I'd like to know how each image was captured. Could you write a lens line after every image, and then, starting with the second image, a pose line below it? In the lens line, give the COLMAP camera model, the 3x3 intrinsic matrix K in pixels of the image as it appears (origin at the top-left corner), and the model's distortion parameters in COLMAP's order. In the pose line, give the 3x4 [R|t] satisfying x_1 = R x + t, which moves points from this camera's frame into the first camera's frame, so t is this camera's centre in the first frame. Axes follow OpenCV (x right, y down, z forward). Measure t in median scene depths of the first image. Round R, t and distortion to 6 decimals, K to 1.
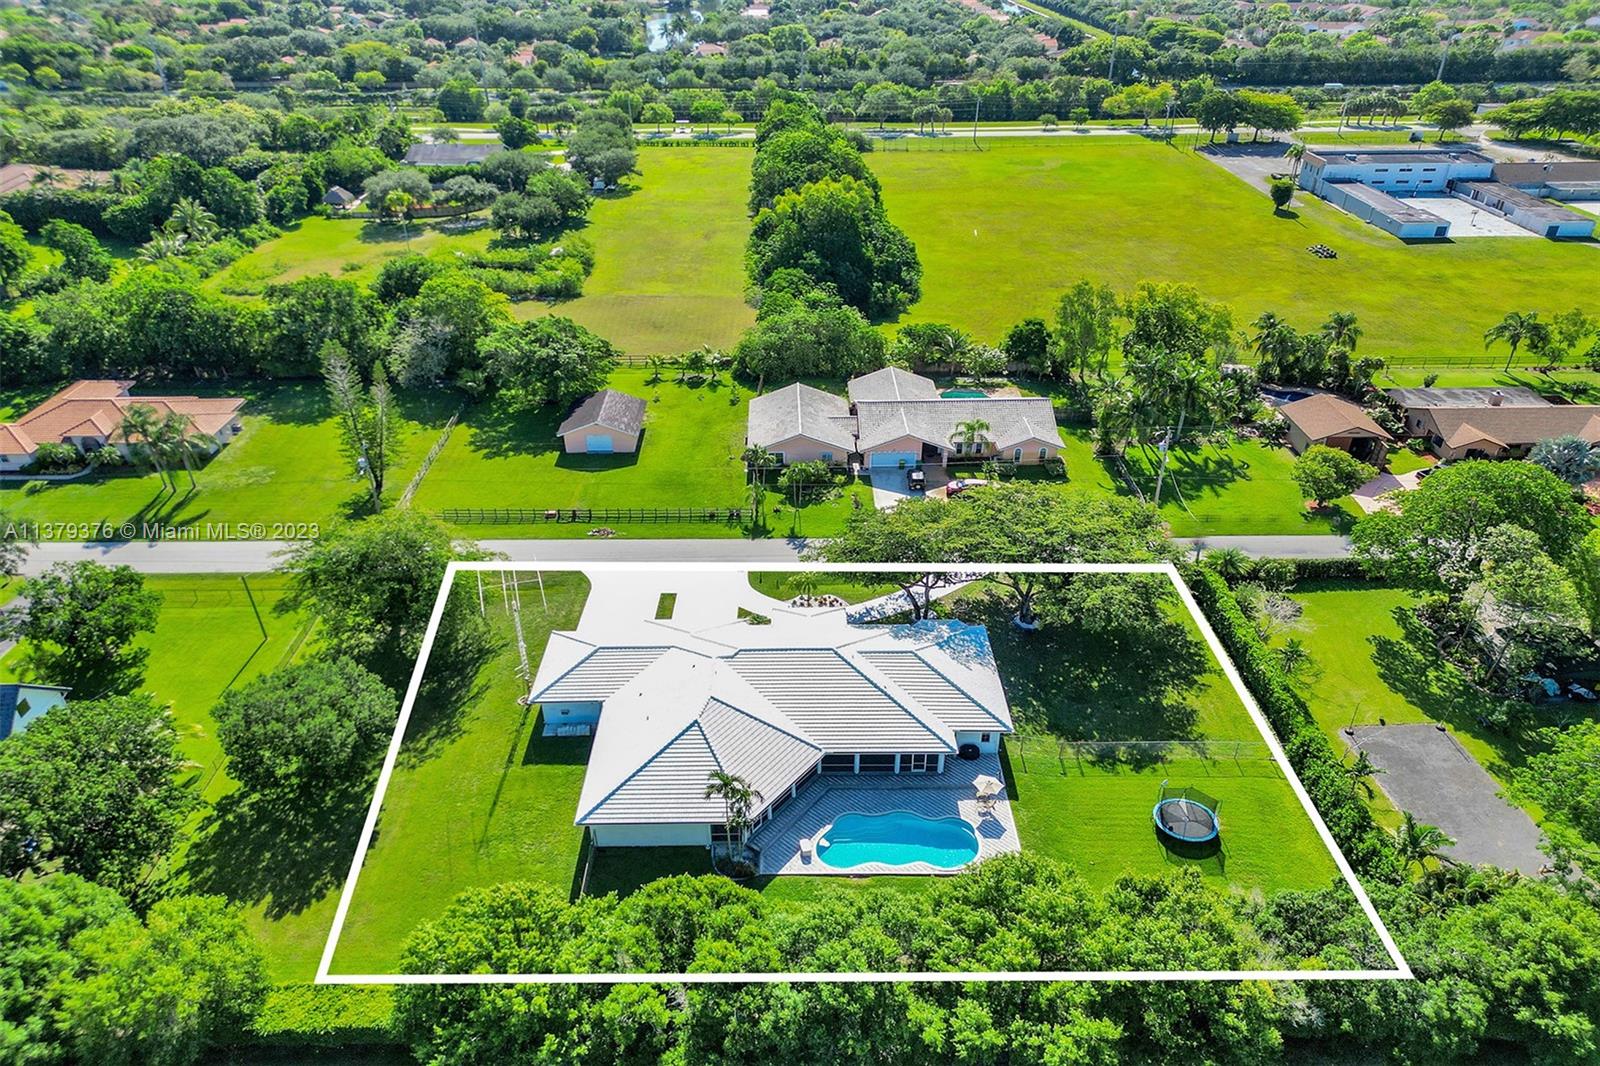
lens RADIAL K [[1121.7, 0, 795.4], [0, 1121.7, 534.1], [0, 0, 1]] dist [0.022771, -0.027249]
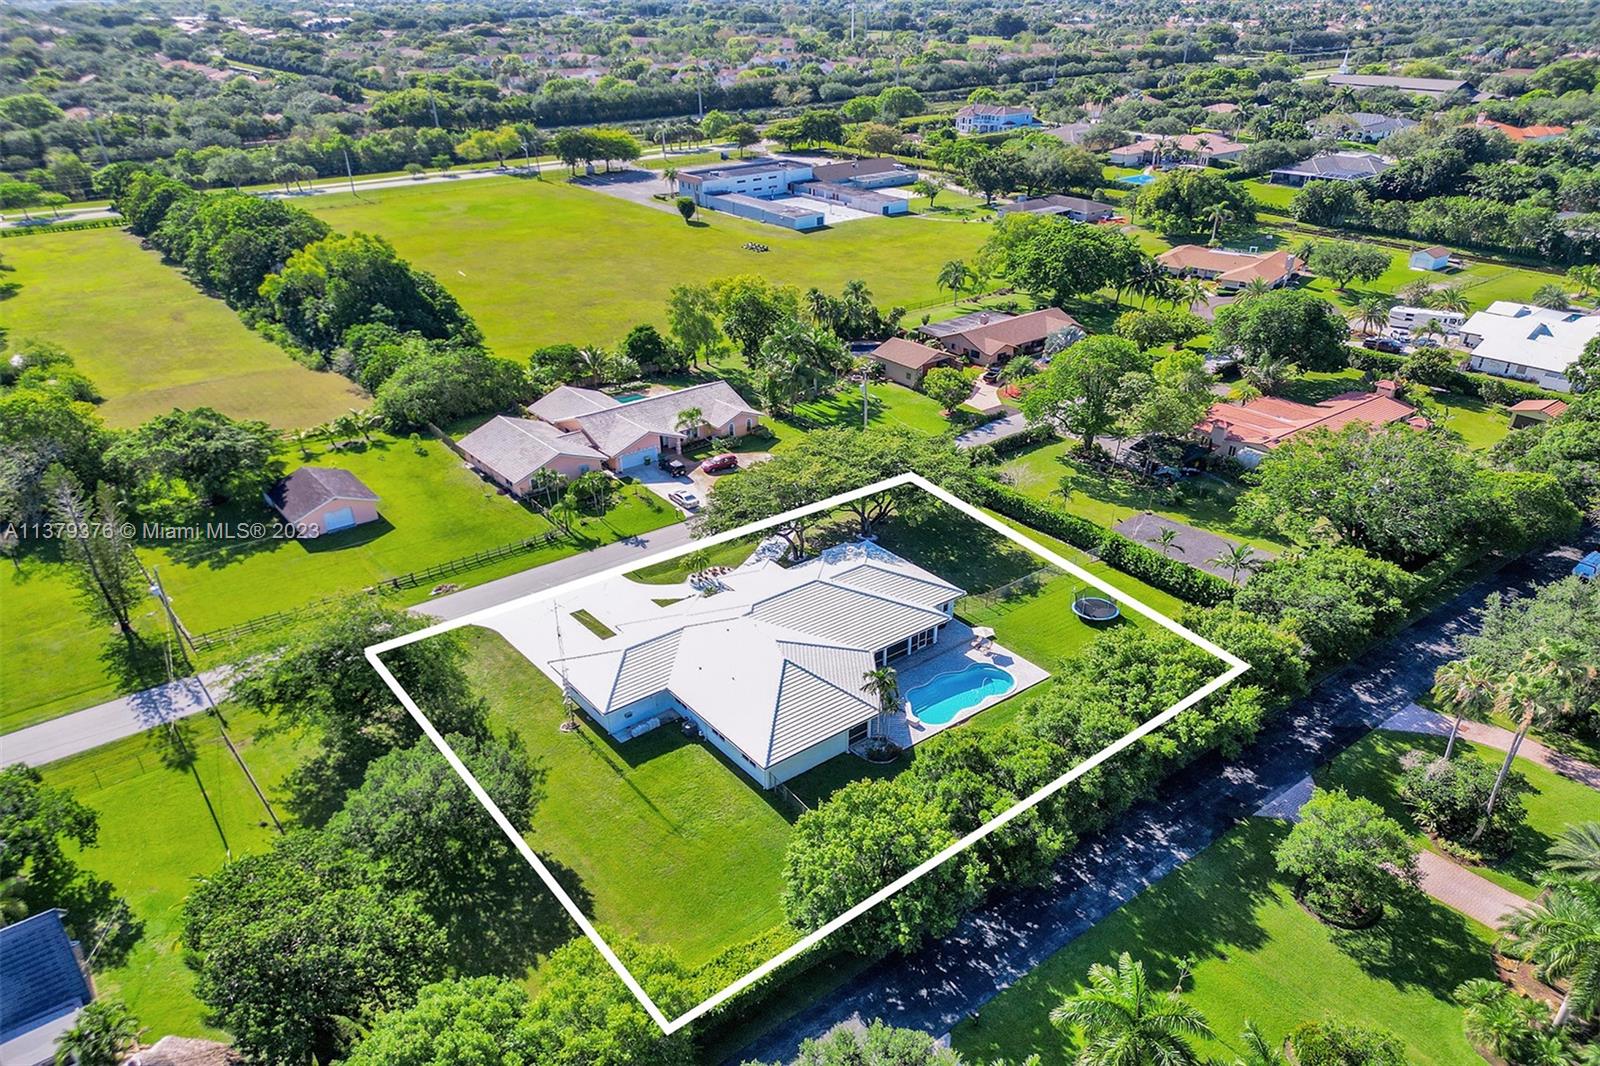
lens RADIAL K [[1121.7, 0, 799.9], [0, 1121.7, 533.3], [0, 0, 1]] dist [0.022771, -0.027249]
pose [[0.787486, -0.268266, 0.554887, -0.343623], [0.291750, 0.955299, 0.047803, -0.002908], [-0.542907, 0.124245, 0.830551, 0.020025]]
